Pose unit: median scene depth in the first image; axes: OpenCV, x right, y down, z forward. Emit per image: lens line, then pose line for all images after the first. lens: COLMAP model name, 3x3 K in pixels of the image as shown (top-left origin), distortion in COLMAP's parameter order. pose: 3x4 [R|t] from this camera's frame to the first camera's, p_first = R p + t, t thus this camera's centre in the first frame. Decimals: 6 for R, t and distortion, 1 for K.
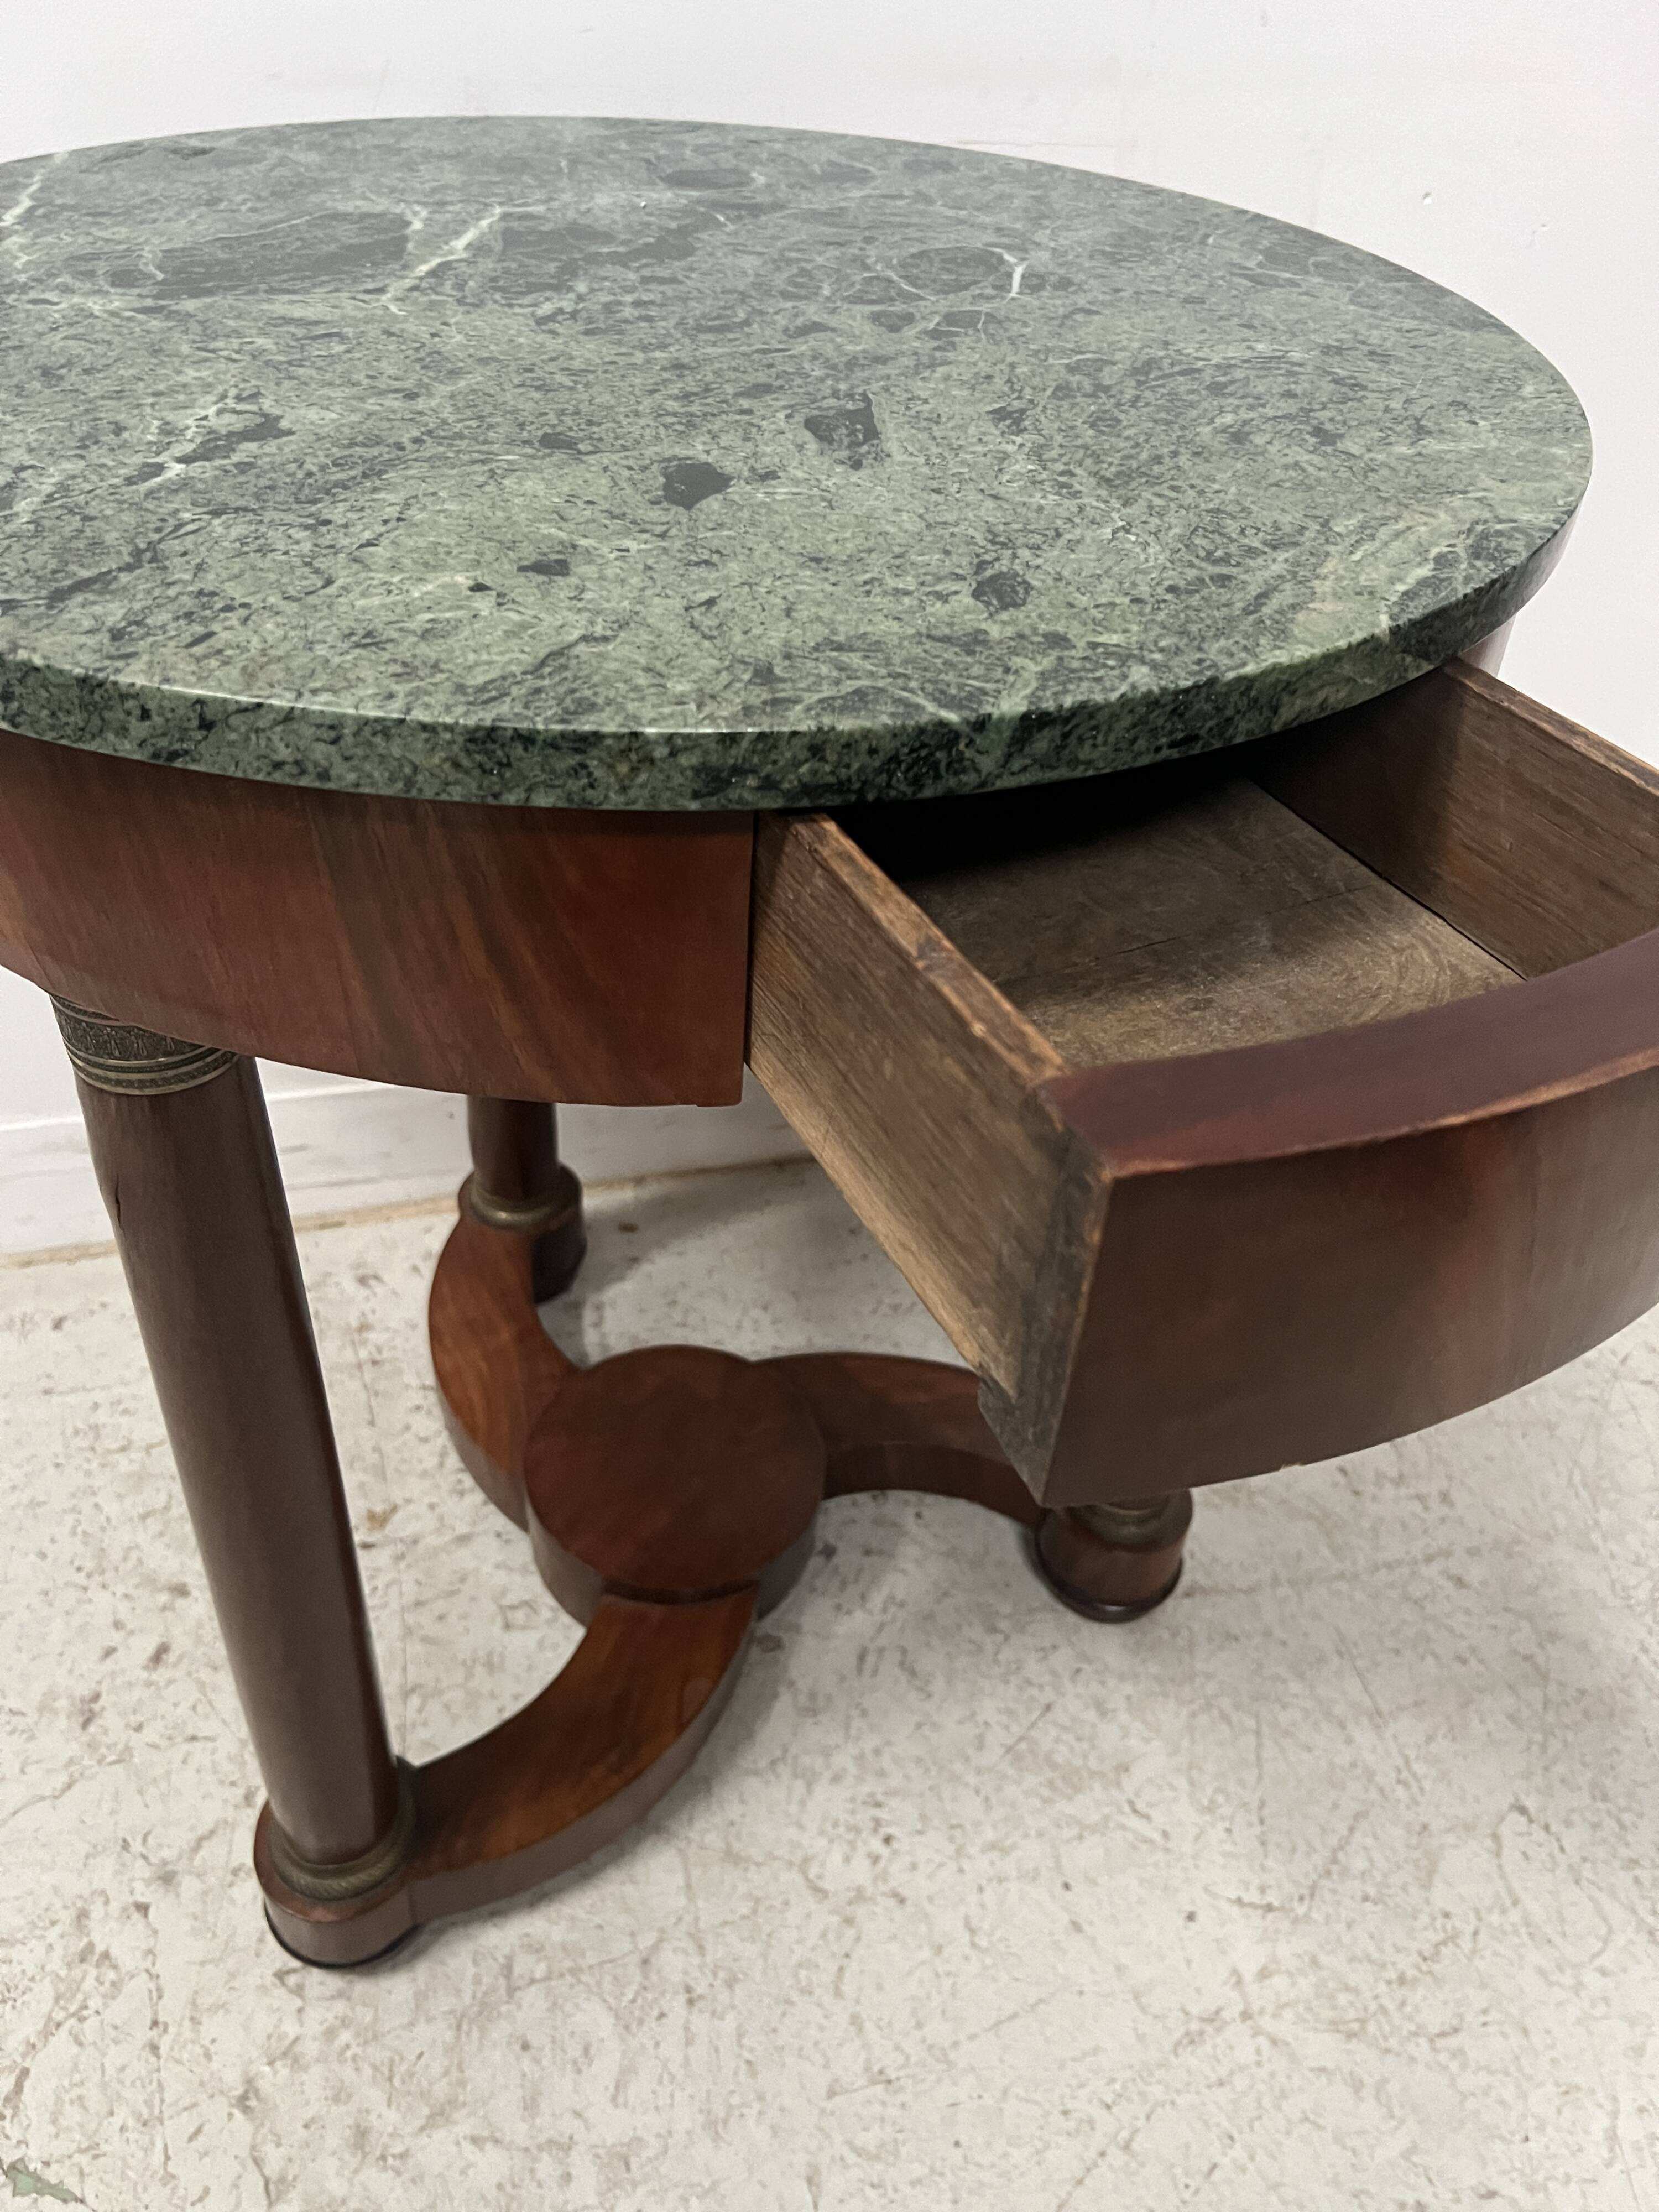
lens RADIAL K [[1688.9, 0, 812.8], [0, 1688.9, 1131.6], [0, 0, 1]] dist [0.042249, -0.051131]
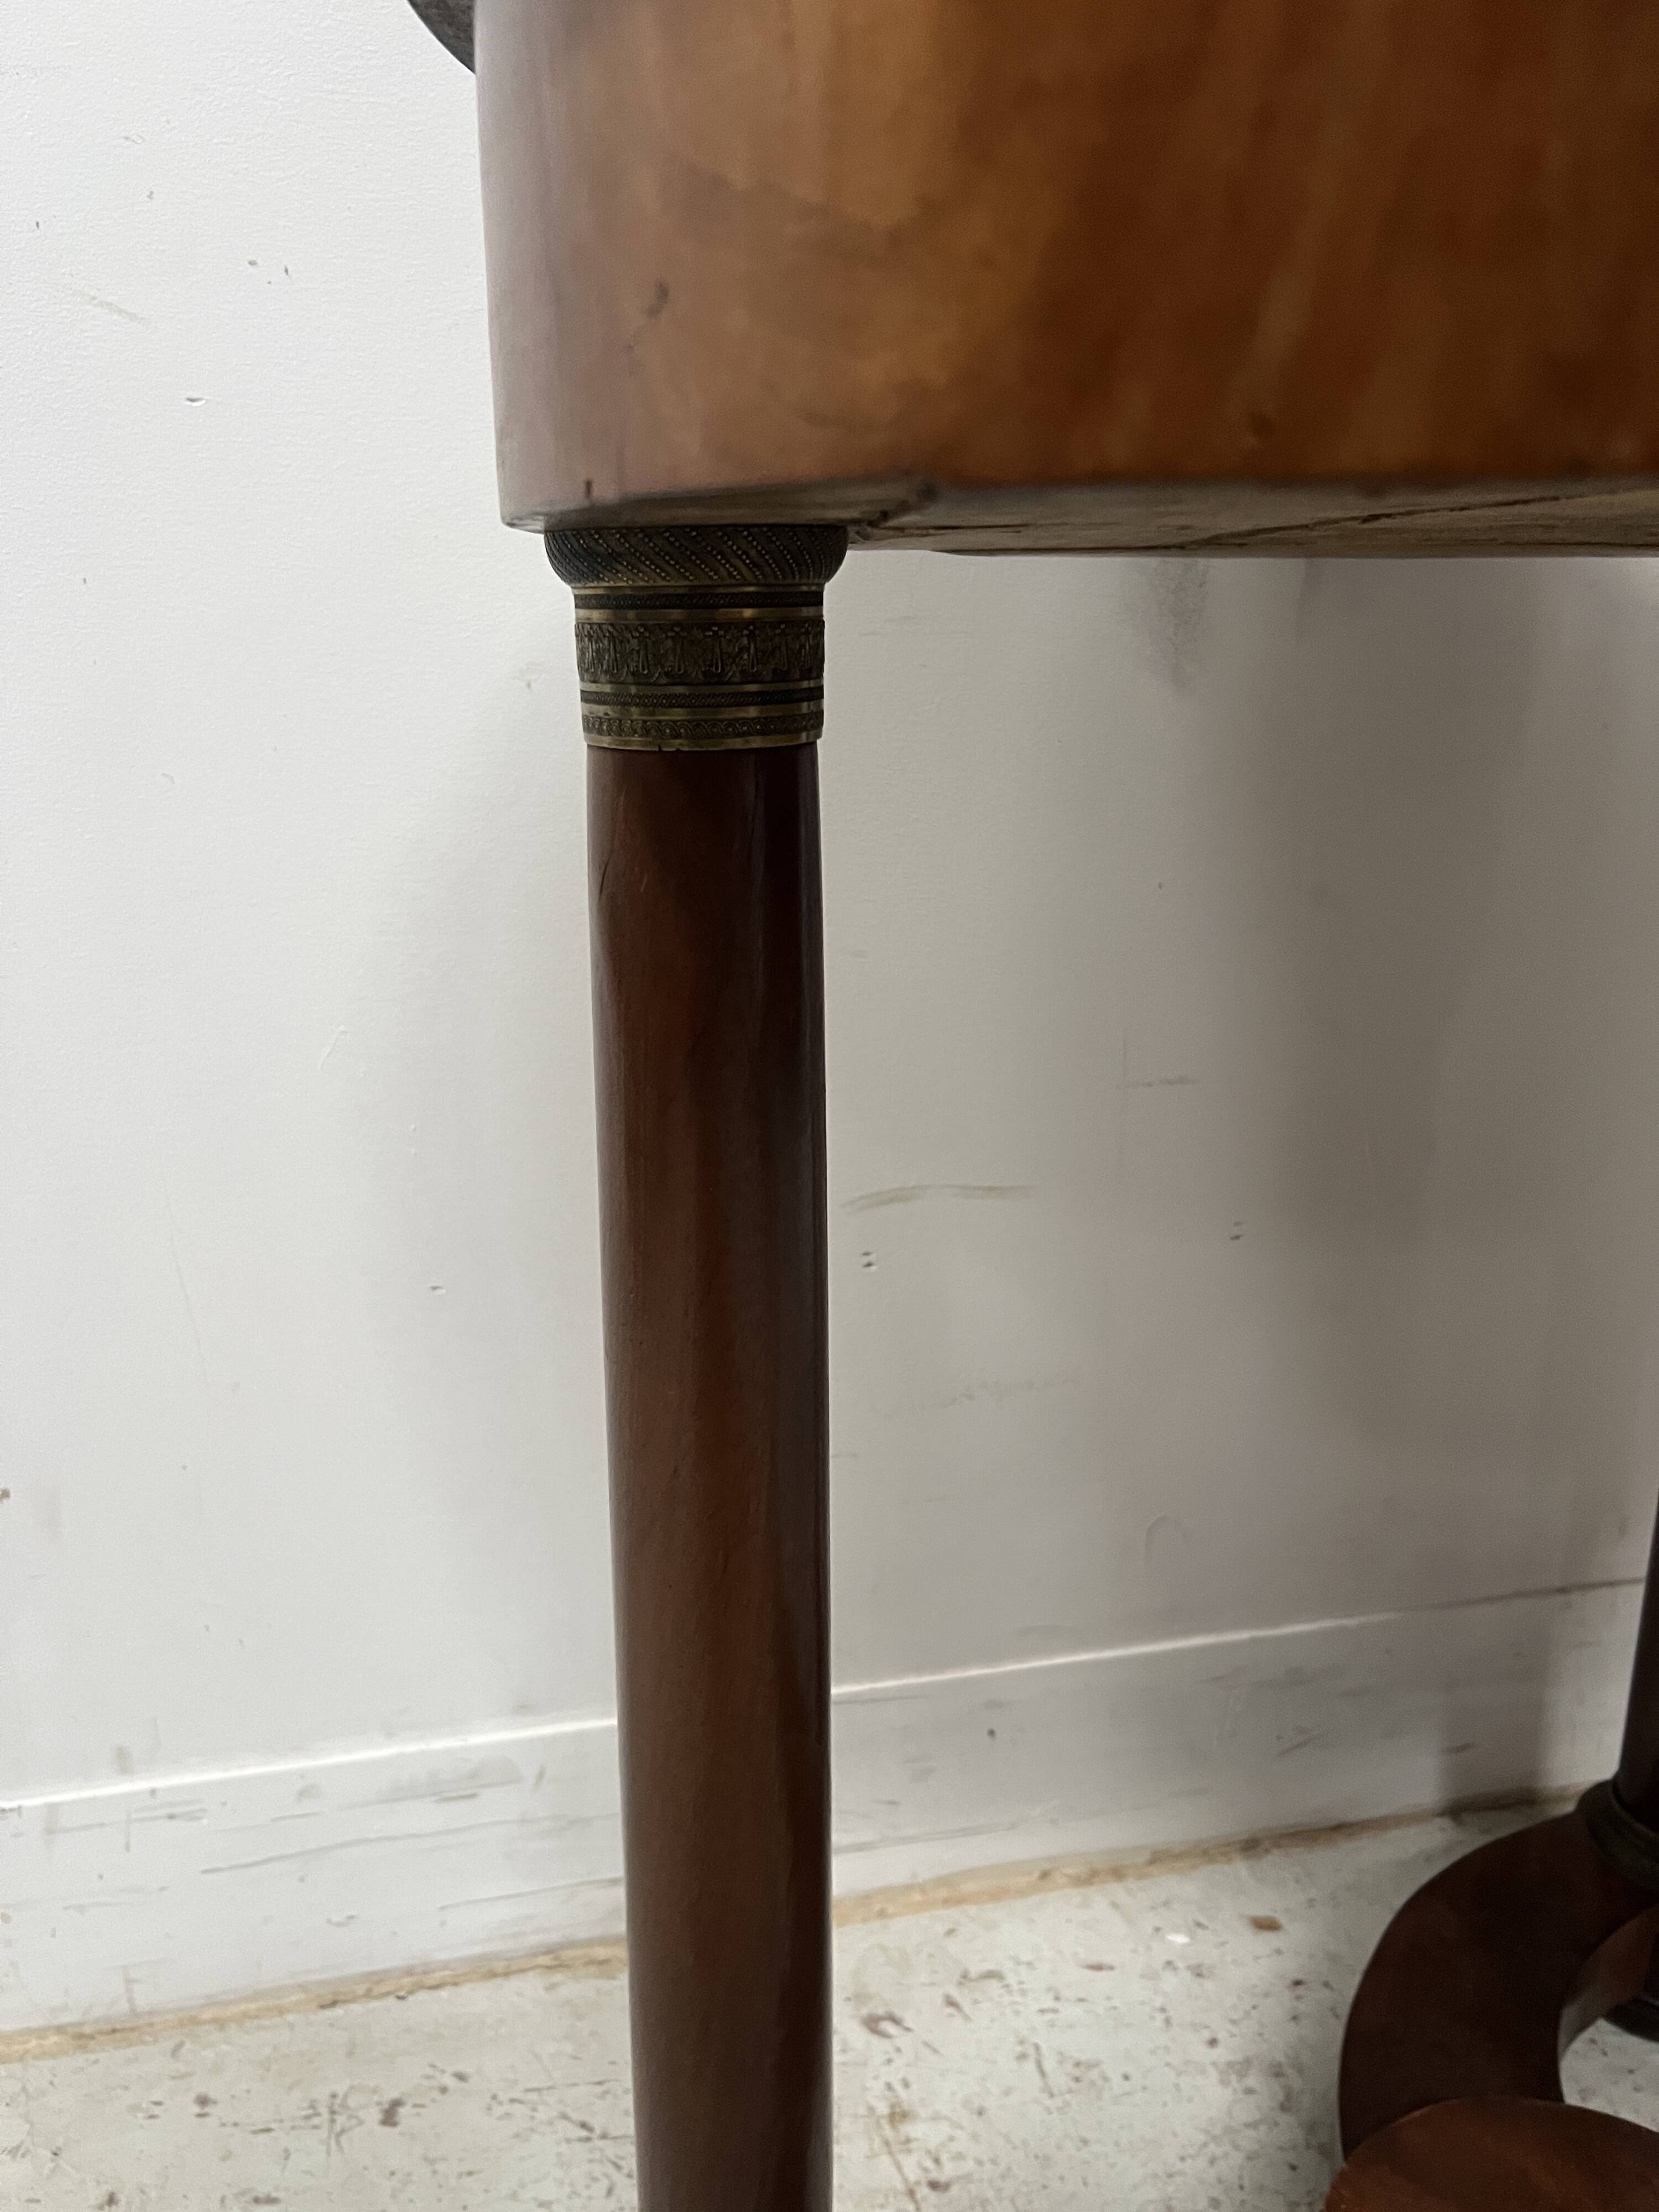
lens RADIAL K [[1688.9, 0, 806.7], [0, 1688.9, 1134.0], [0, 0, 1]] dist [0.042249, -0.051131]
pose [[0.998399, -0.037266, -0.042540, -0.328352], [0.018065, 0.922932, -0.384539, 0.036171], [0.053592, 0.383155, 0.922128, 0.413122]]
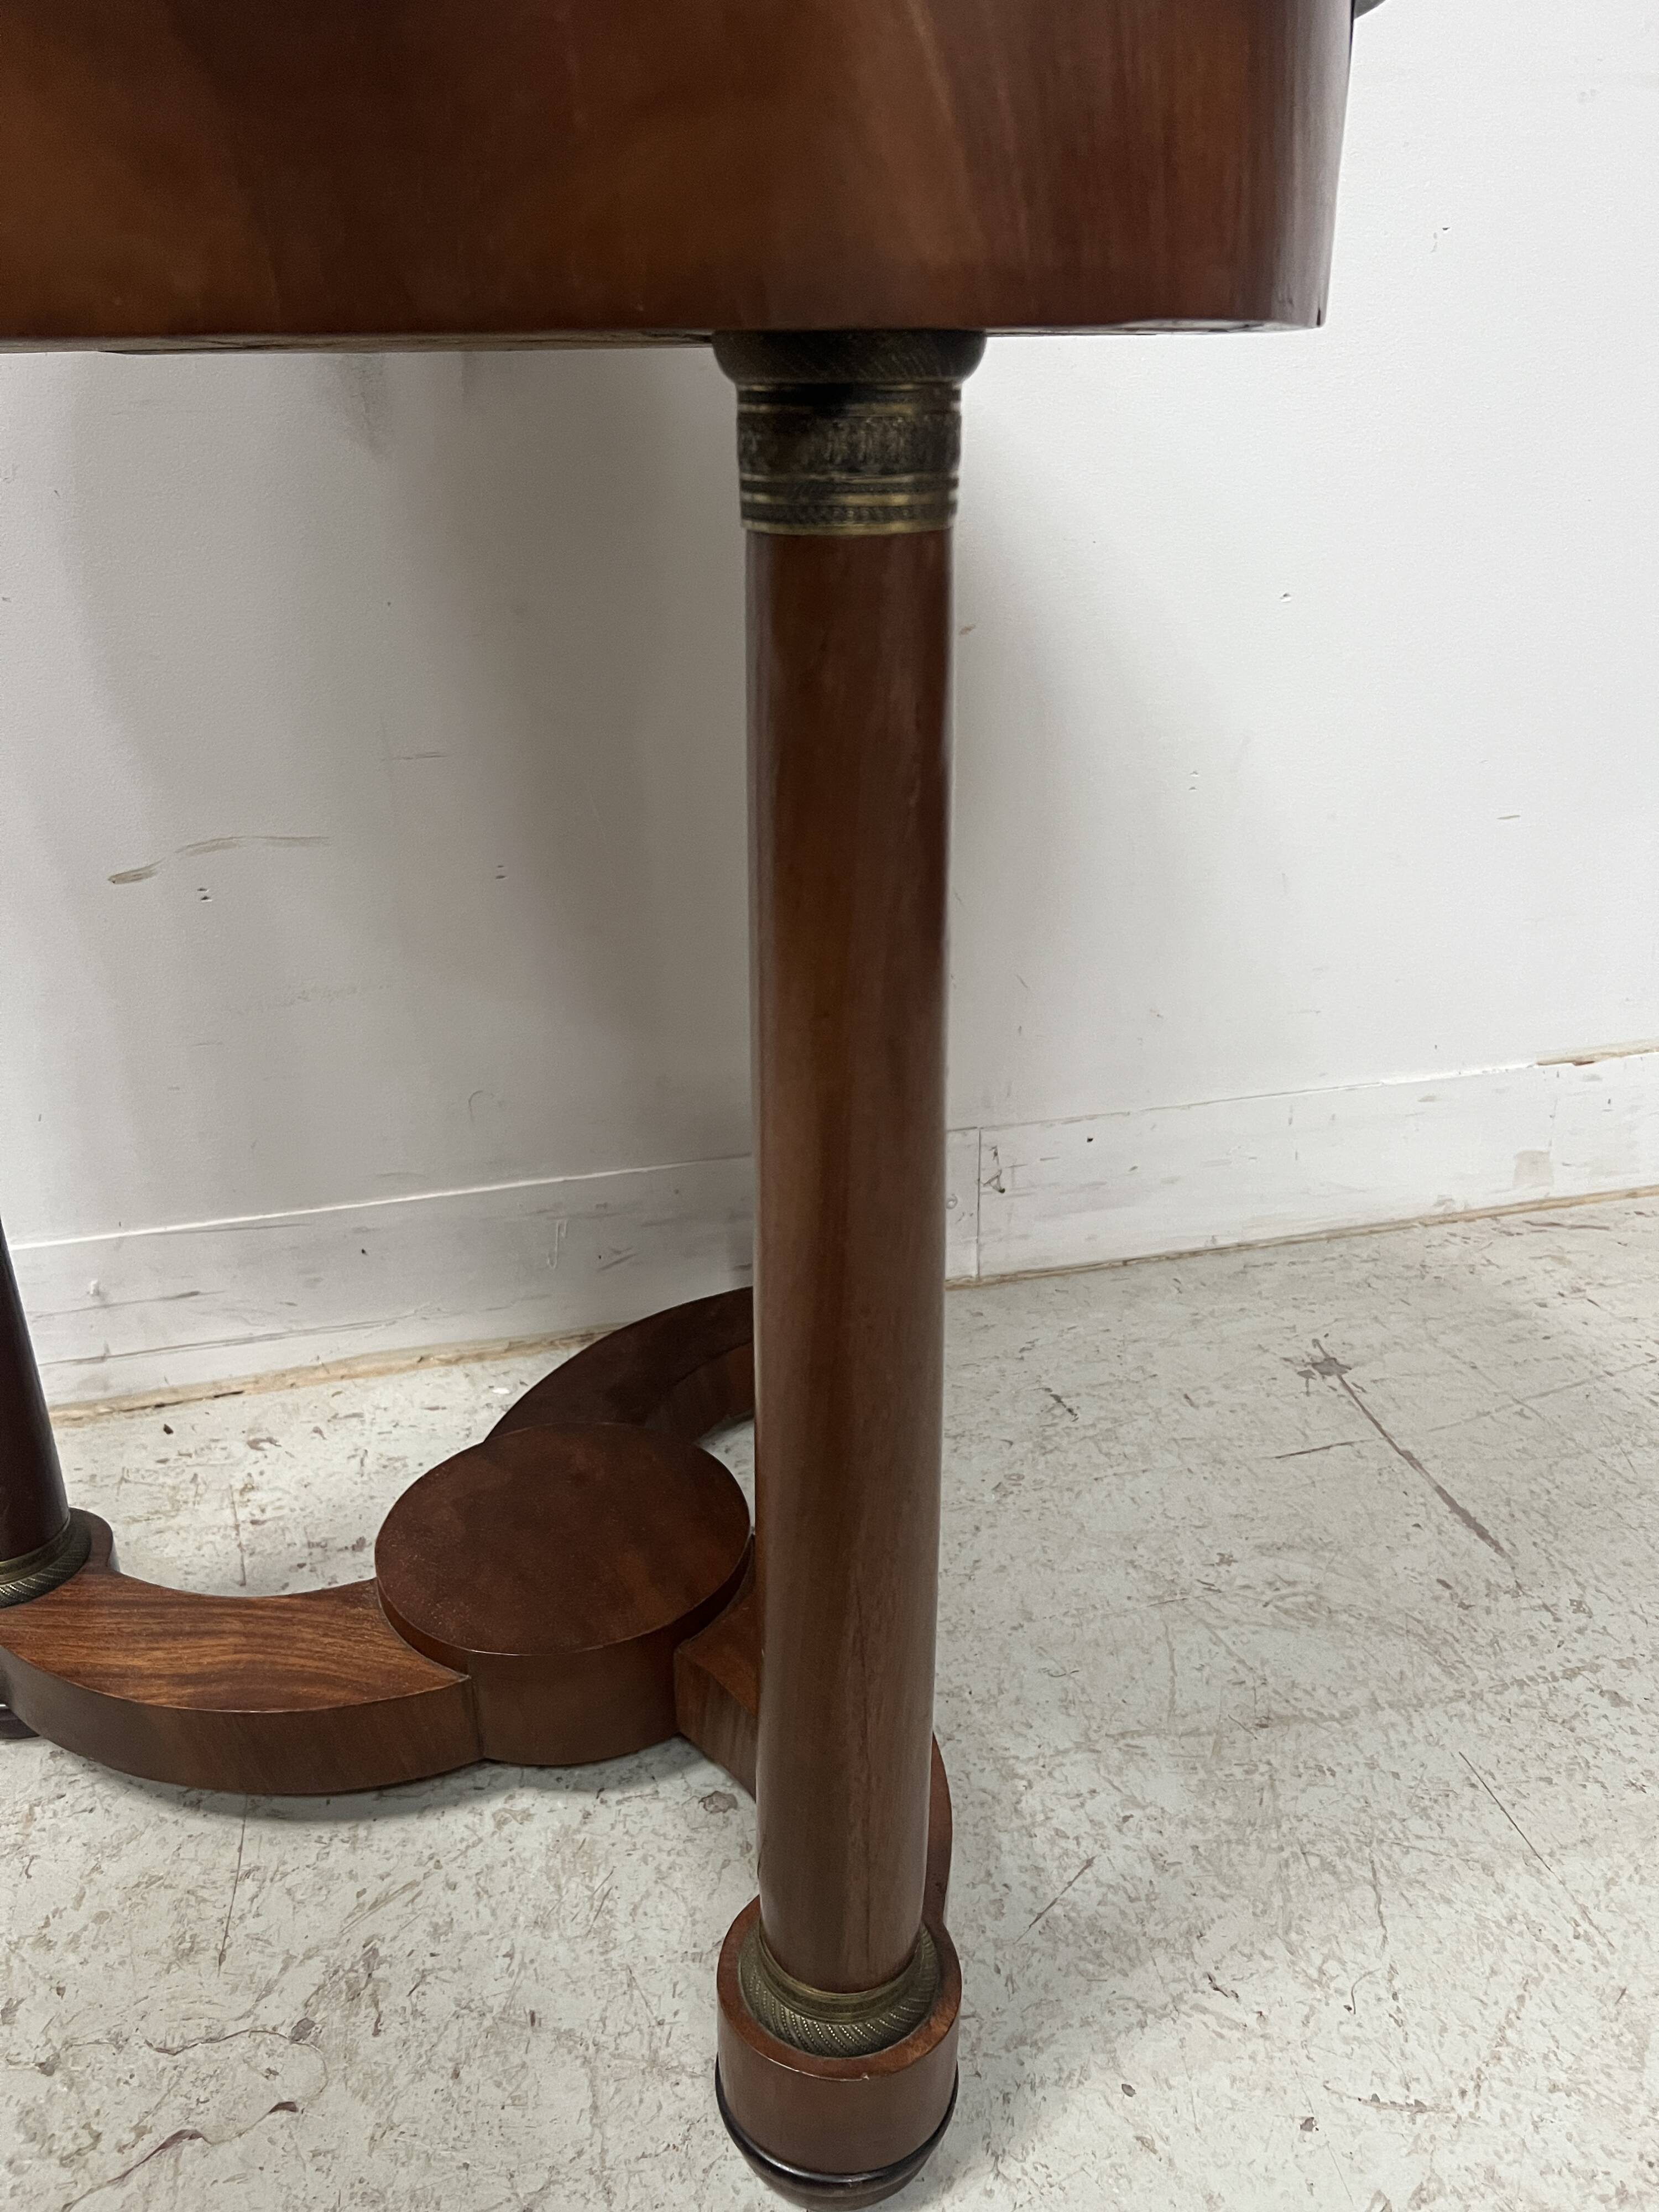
lens RADIAL K [[1688.9, 0, 813.2], [0, 1688.9, 1118.9], [0, 0, 1]] dist [0.042249, -0.051131]
pose [[0.997860, -0.060547, -0.024670, 0.058969], [0.051042, 0.957241, -0.284753, 0.246471], [0.040856, 0.282885, 0.958283, 0.194033]]
